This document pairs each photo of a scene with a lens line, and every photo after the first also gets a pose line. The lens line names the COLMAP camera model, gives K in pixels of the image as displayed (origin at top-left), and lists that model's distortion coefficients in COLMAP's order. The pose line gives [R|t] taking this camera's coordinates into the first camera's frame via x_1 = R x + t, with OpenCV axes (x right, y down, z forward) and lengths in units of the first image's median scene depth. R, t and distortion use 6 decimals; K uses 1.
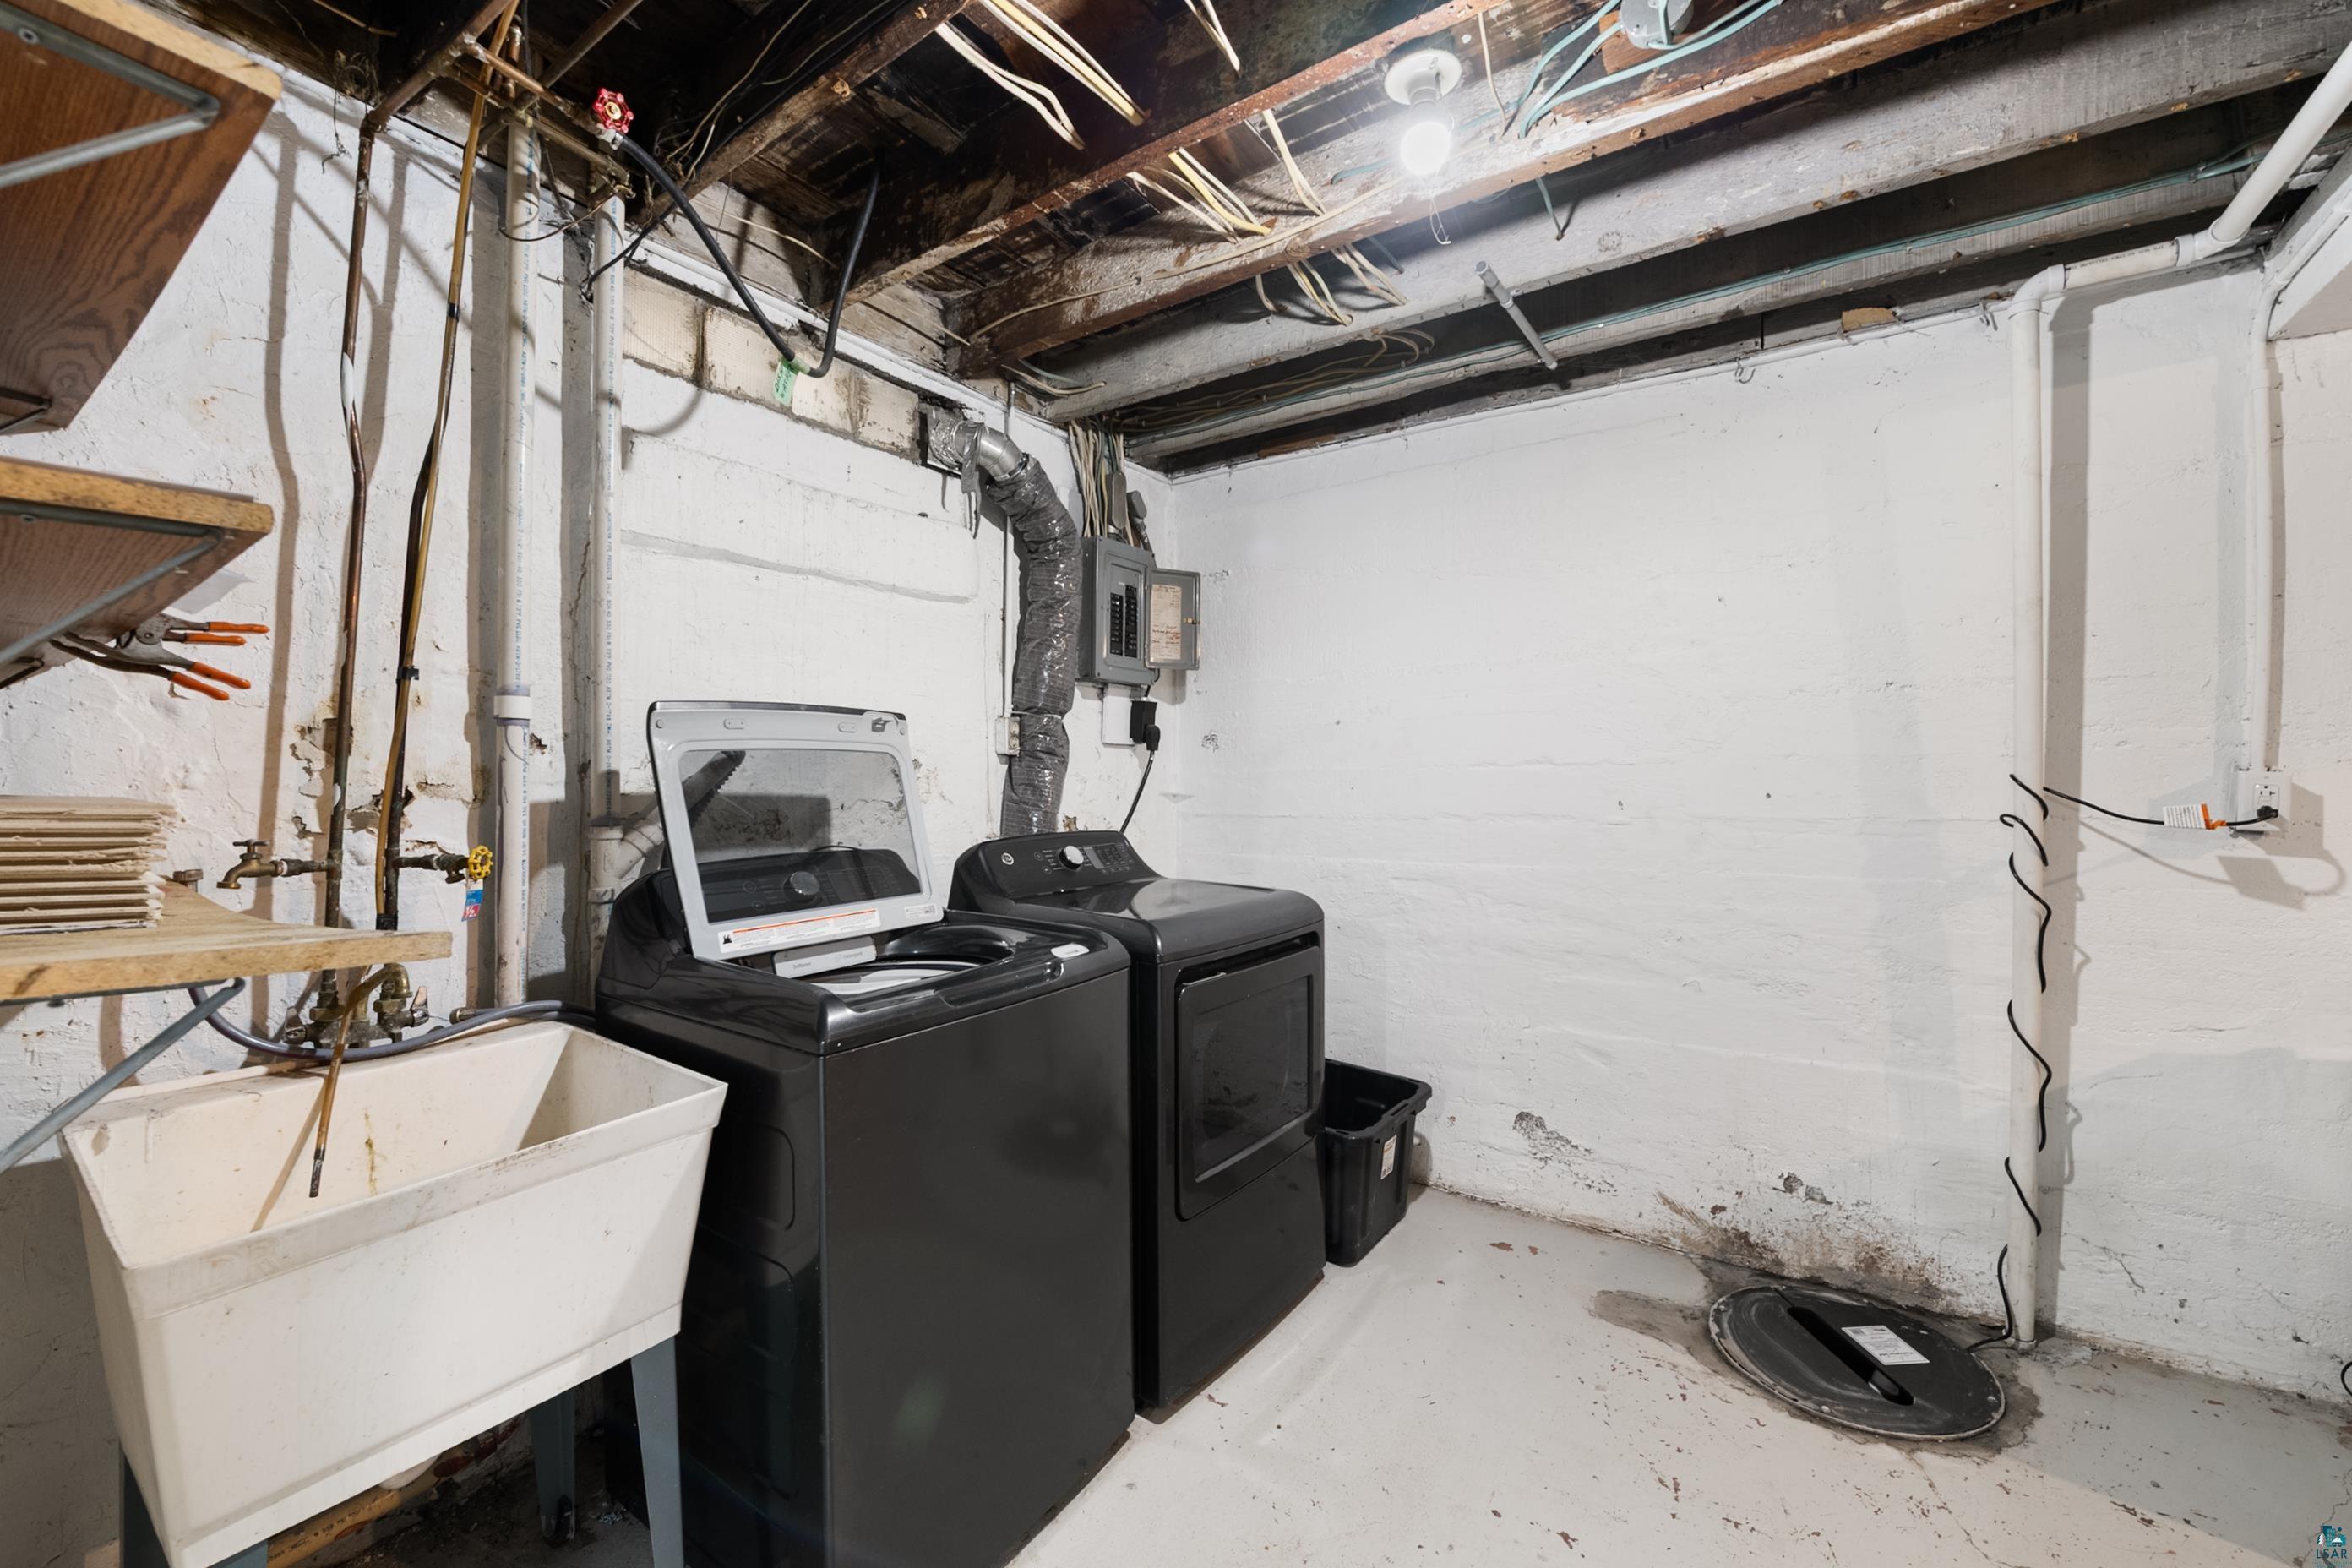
lens RADIAL K [[953.5, 0, 1173.5], [0, 953.5, 778.7], [0, 0, 1]] dist [-0.014011, -0.000746]
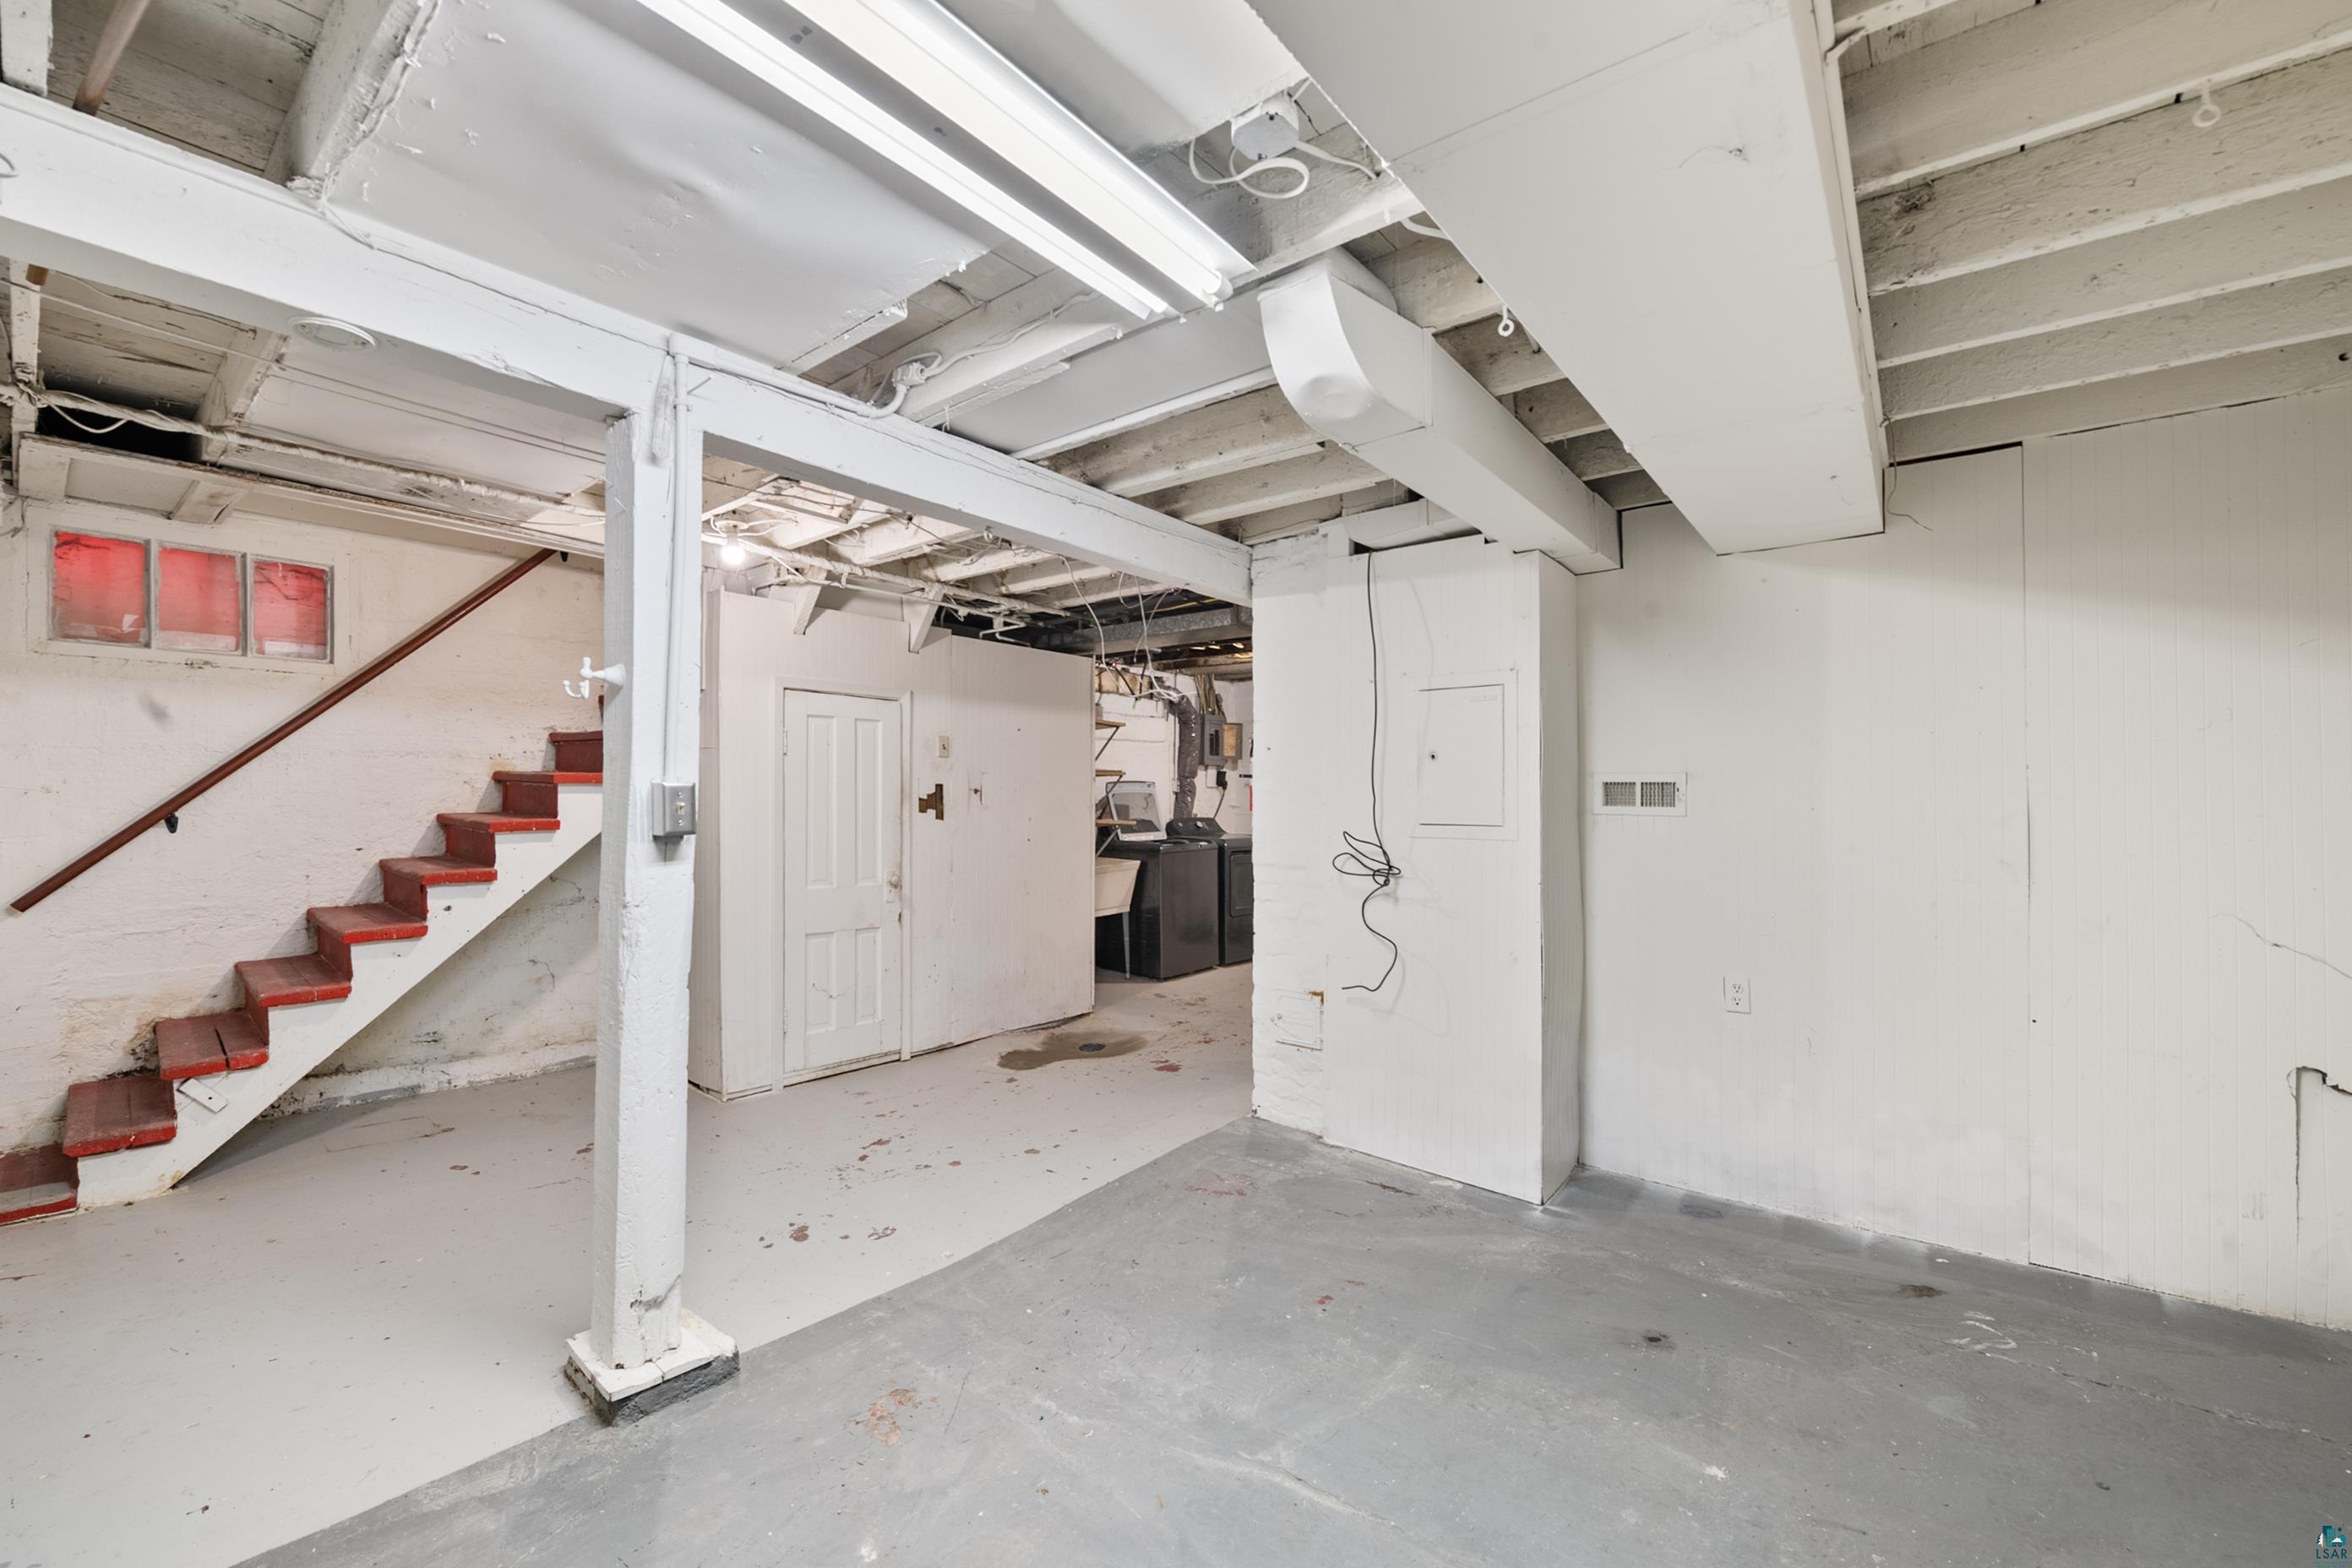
lens RADIAL K [[953.5, 0, 1178.6], [0, 953.5, 789.7], [0, 0, 1]] dist [-0.014011, -0.000746]
pose [[0.997188, 0.002210, -0.074907, 0.056622], [-0.002354, 0.999996, -0.001824, -0.026239], [0.074903, 0.001995, 0.997189, -1.929146]]
